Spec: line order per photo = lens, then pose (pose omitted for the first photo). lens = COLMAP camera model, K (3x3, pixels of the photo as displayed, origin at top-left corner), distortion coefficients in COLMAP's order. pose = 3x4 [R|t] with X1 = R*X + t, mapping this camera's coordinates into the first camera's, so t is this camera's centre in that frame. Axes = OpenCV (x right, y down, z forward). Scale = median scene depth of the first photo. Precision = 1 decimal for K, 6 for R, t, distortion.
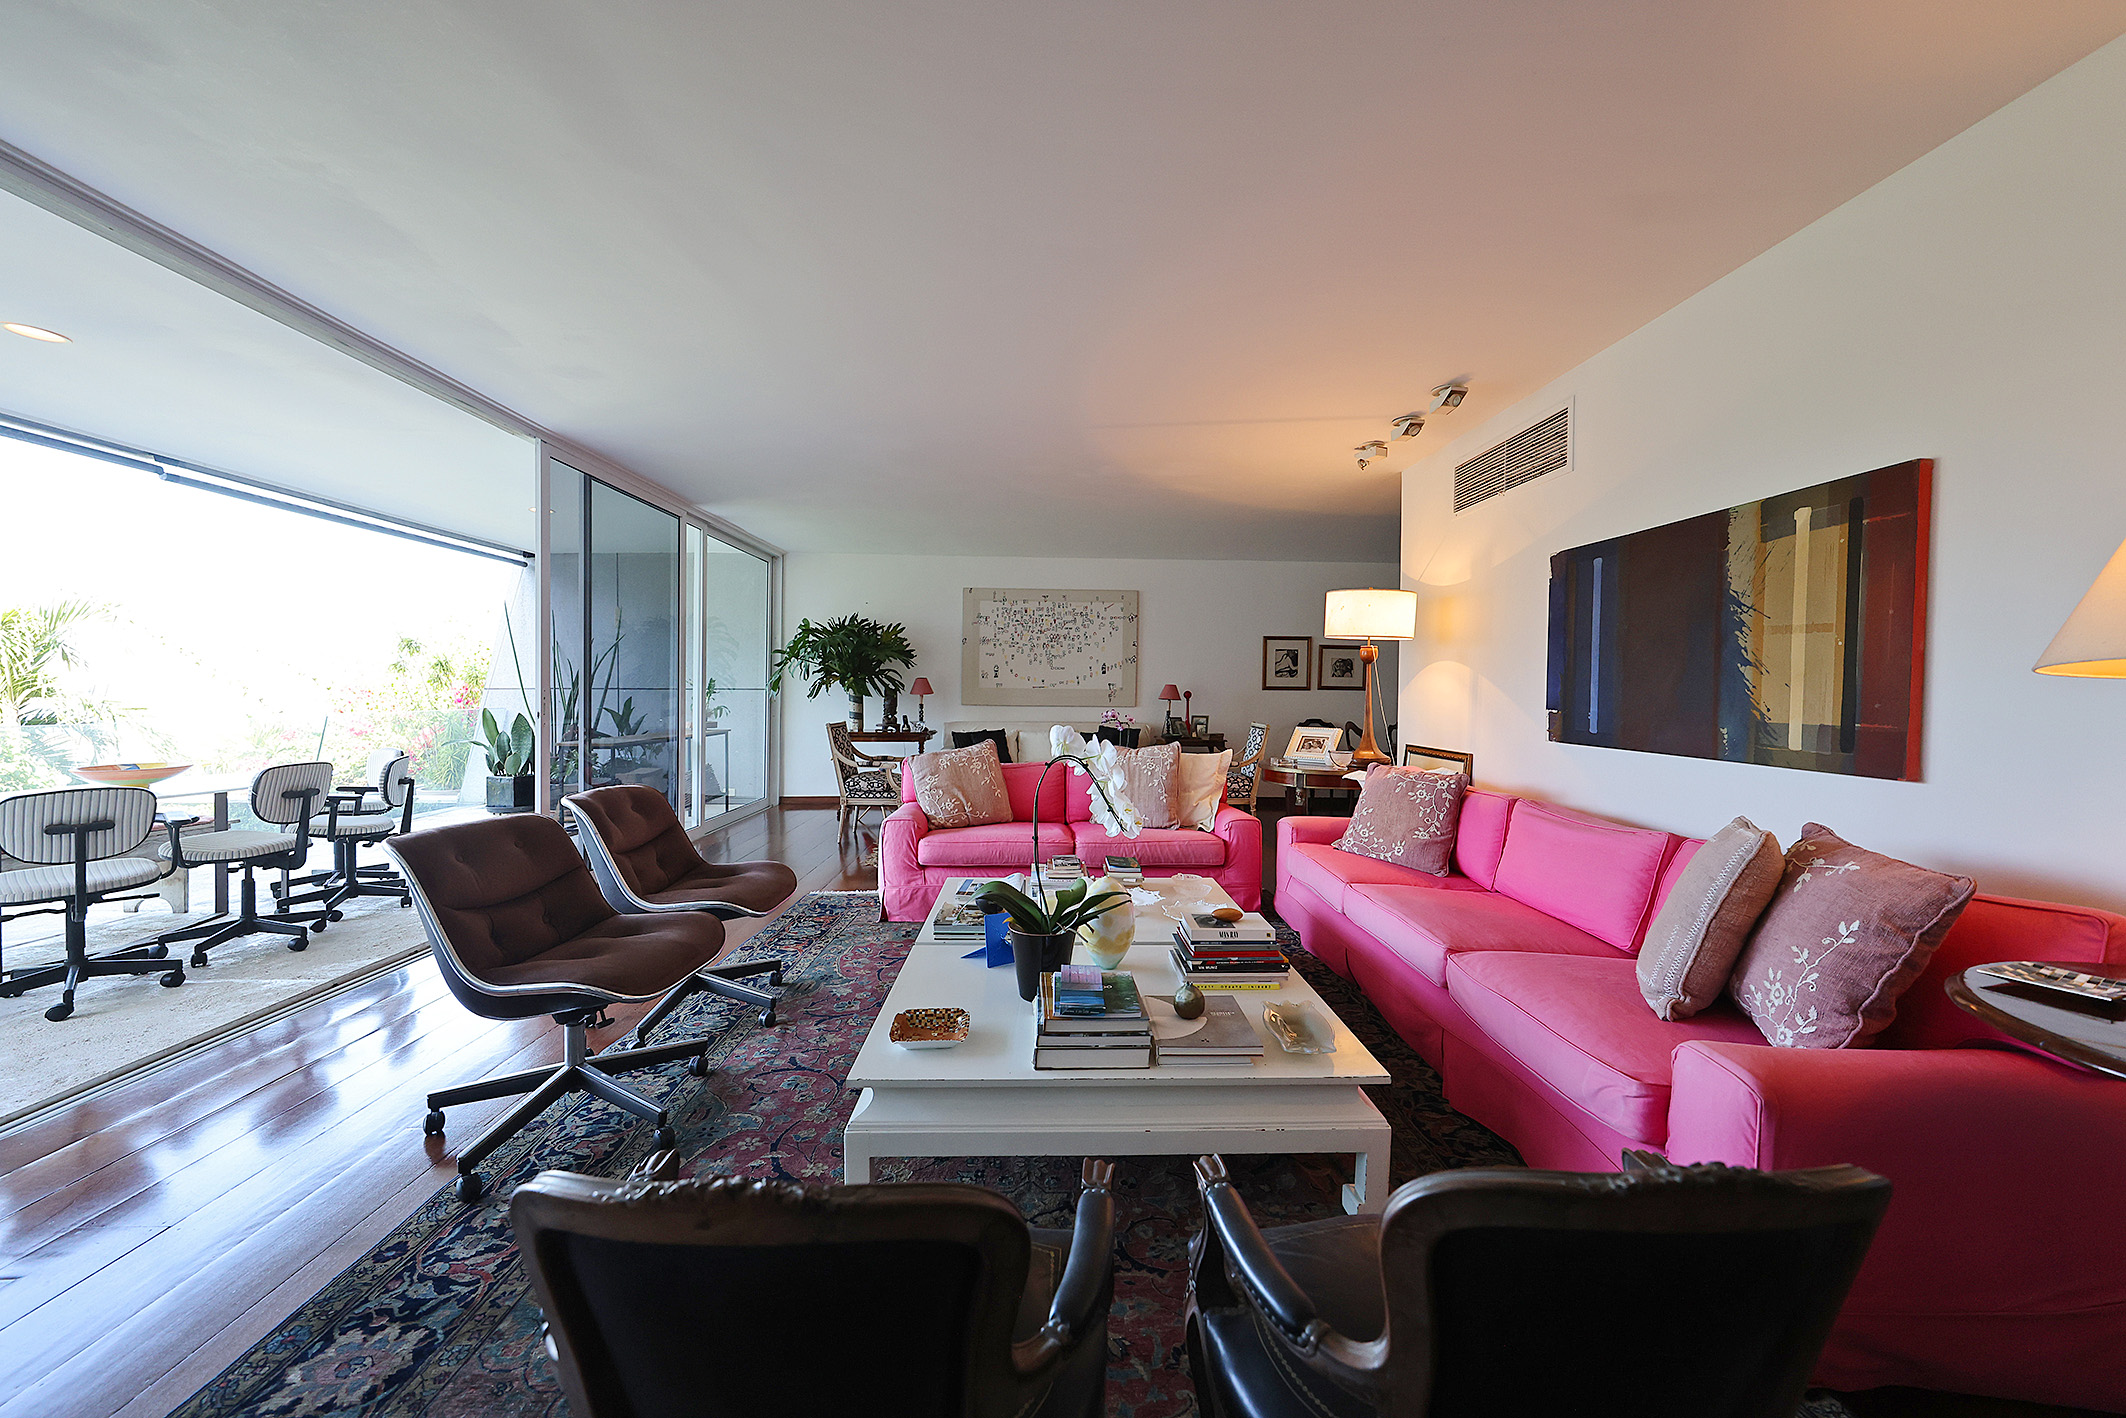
lens RADIAL K [[787.9, 0, 1055.3], [0, 787.9, 710.6], [0, 0, 1]] dist [0.003803, -0.000467]
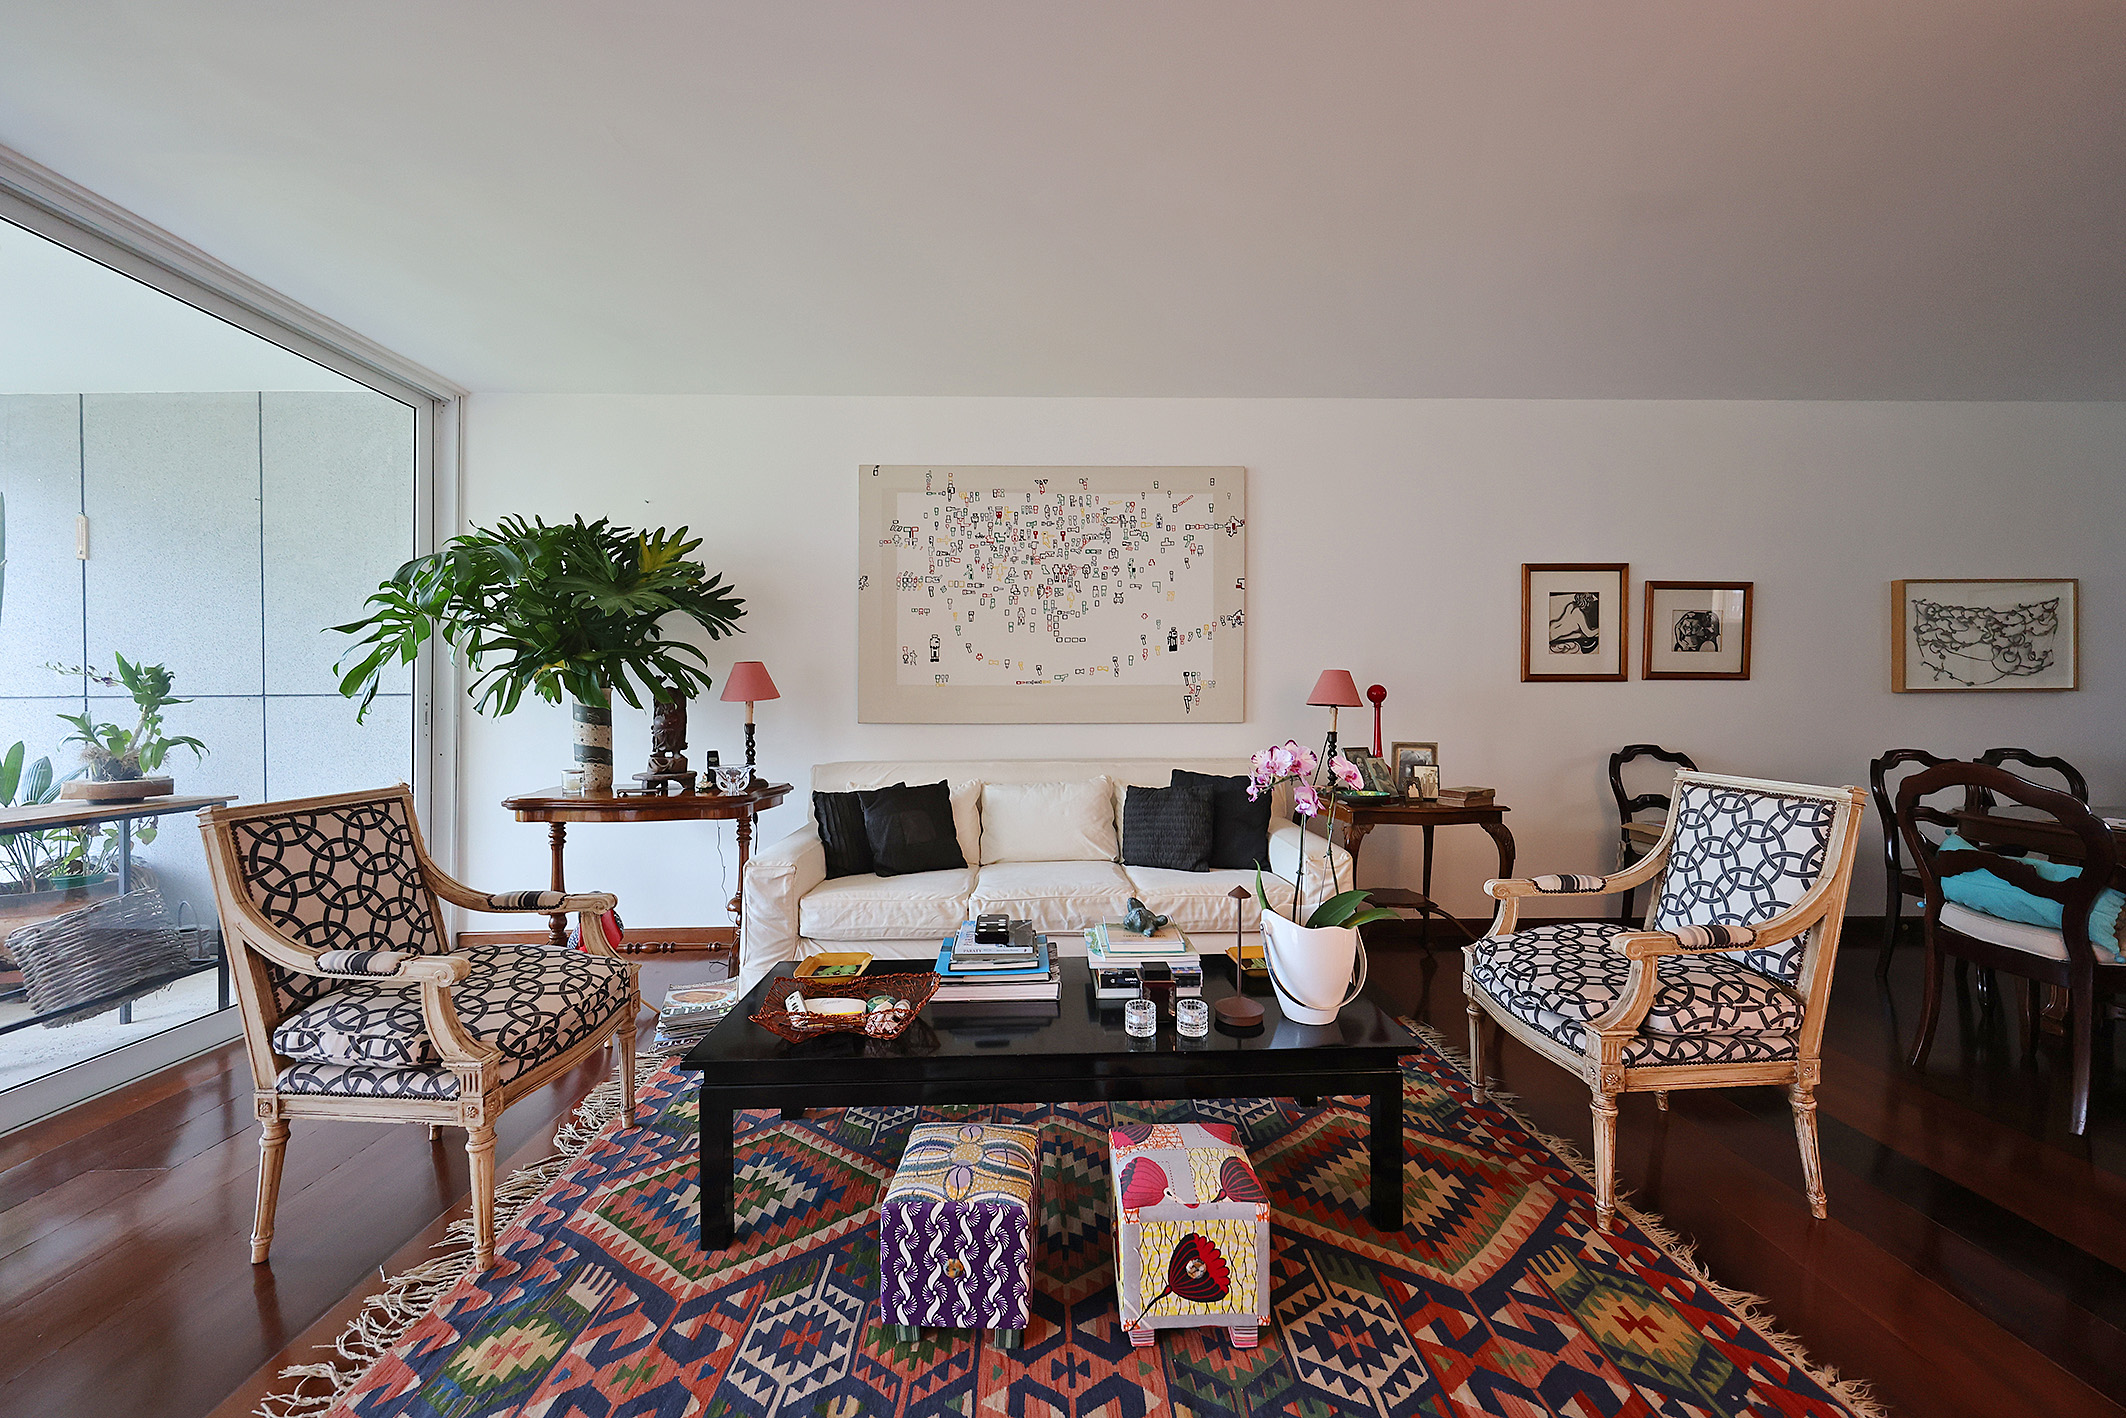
lens RADIAL K [[787.9, 0, 1054.4], [0, 787.9, 700.4], [0, 0, 1]] dist [0.003803, -0.000467]
pose [[0.999849, -0.013482, -0.010965, -0.002188], [0.013174, 0.999529, -0.027721, -0.007295], [0.011333, 0.027572, 0.999556, 0.604030]]
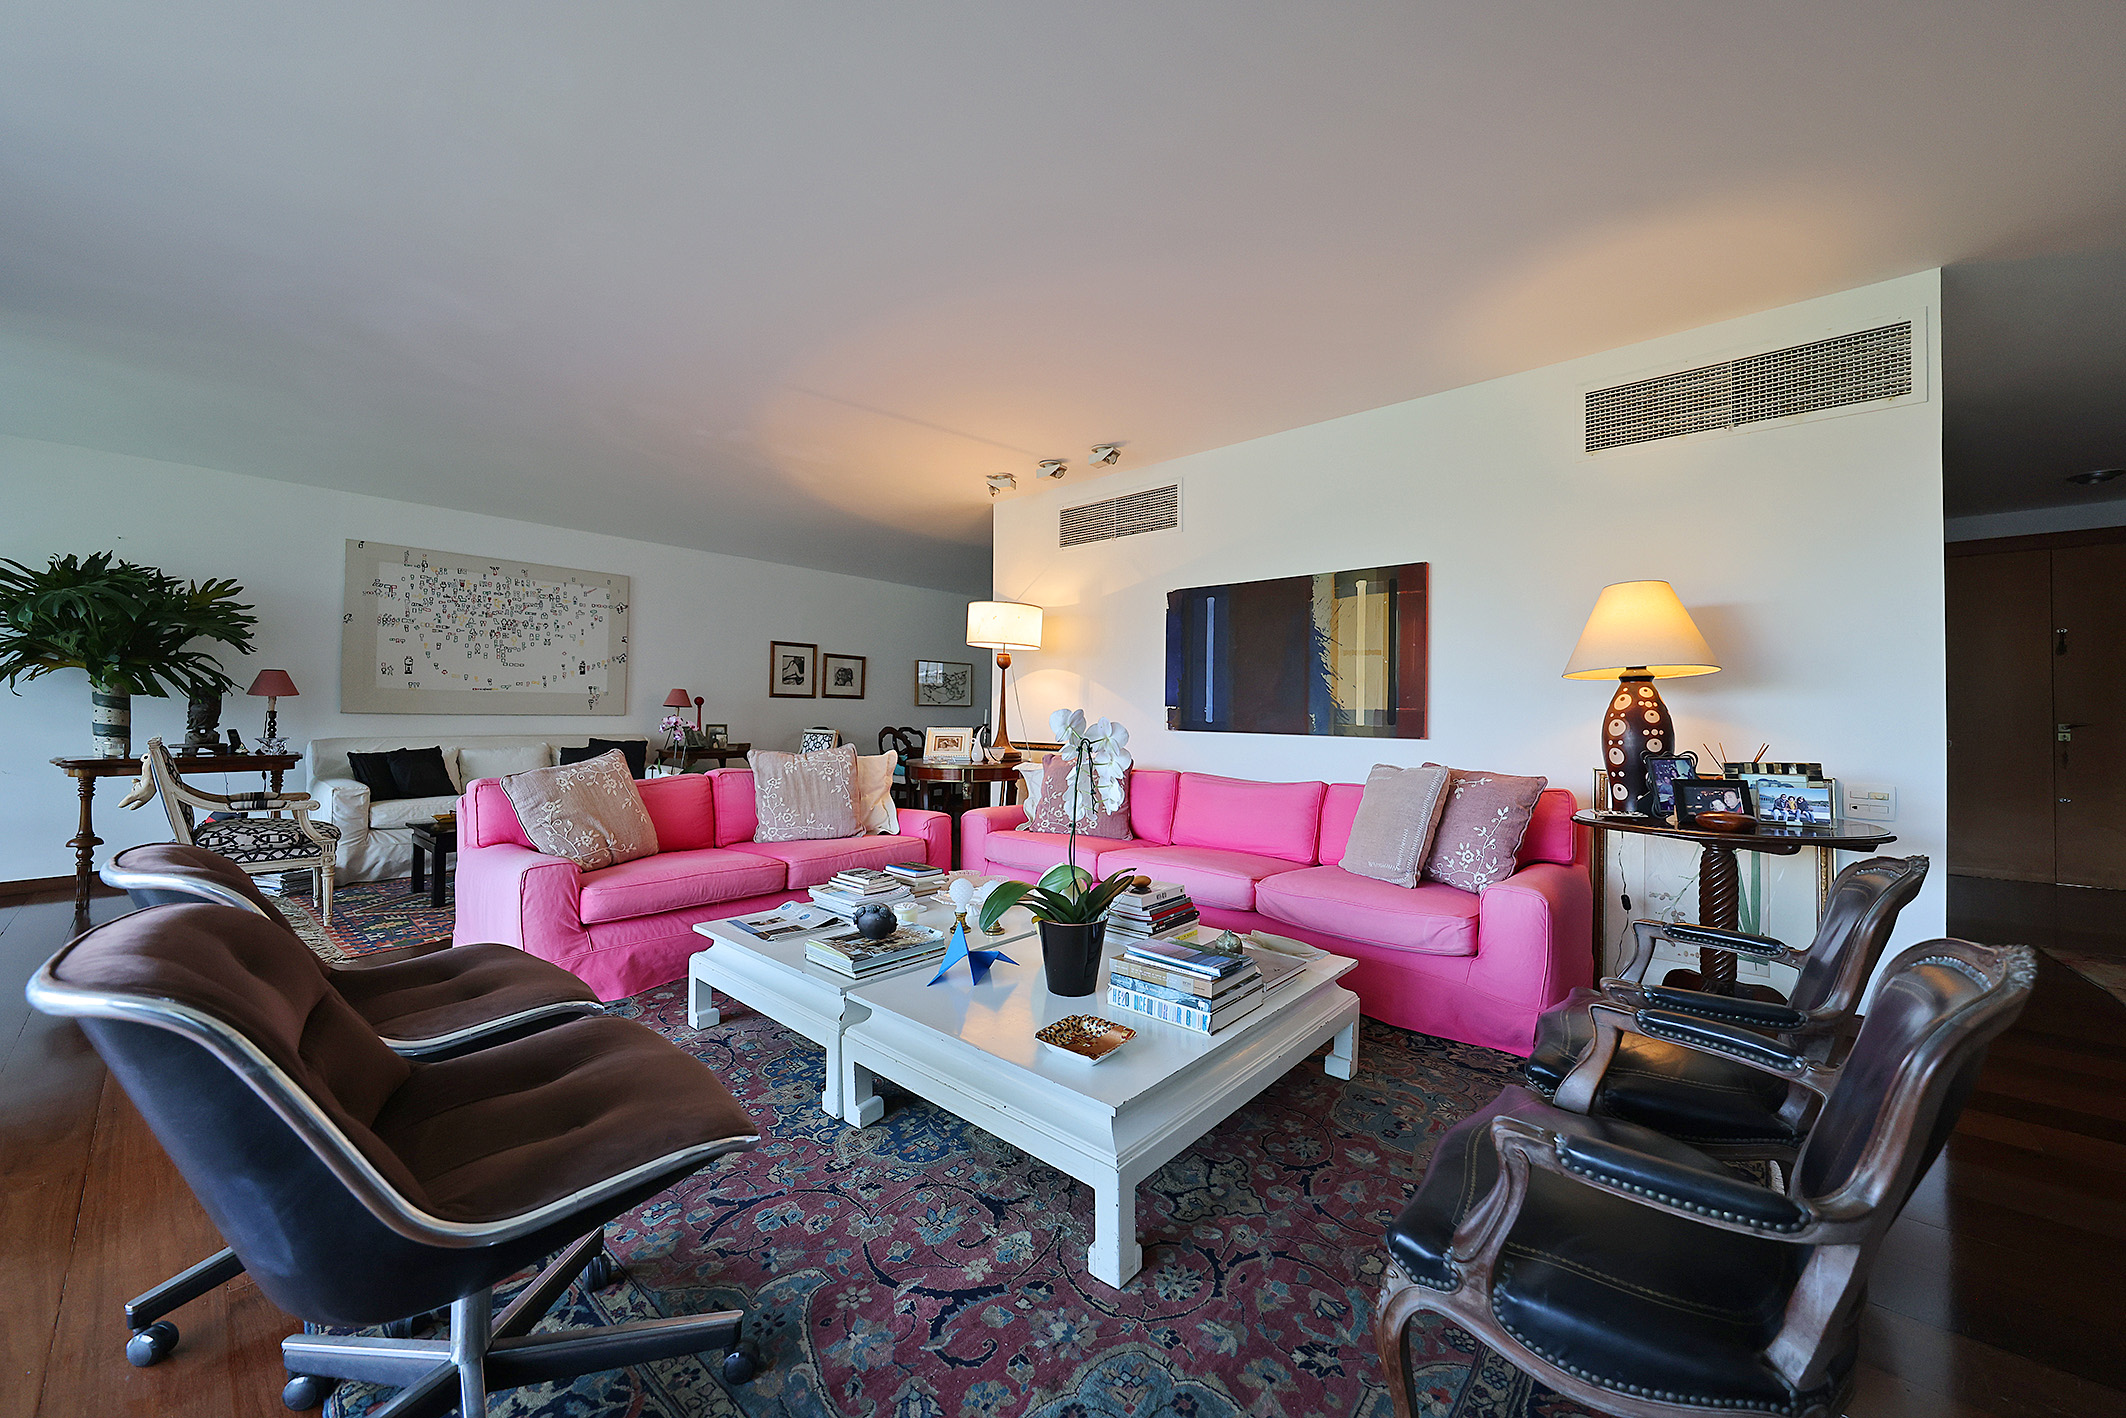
lens RADIAL K [[787.9, 0, 1072.0], [0, 787.9, 706.2], [0, 0, 1]] dist [0.003803, -0.000467]
pose [[0.674426, 0.006045, 0.738318, -0.214436], [0.014453, 0.999667, -0.021388, 0.011159], [-0.738201, 0.025096, 0.674114, 0.101952]]
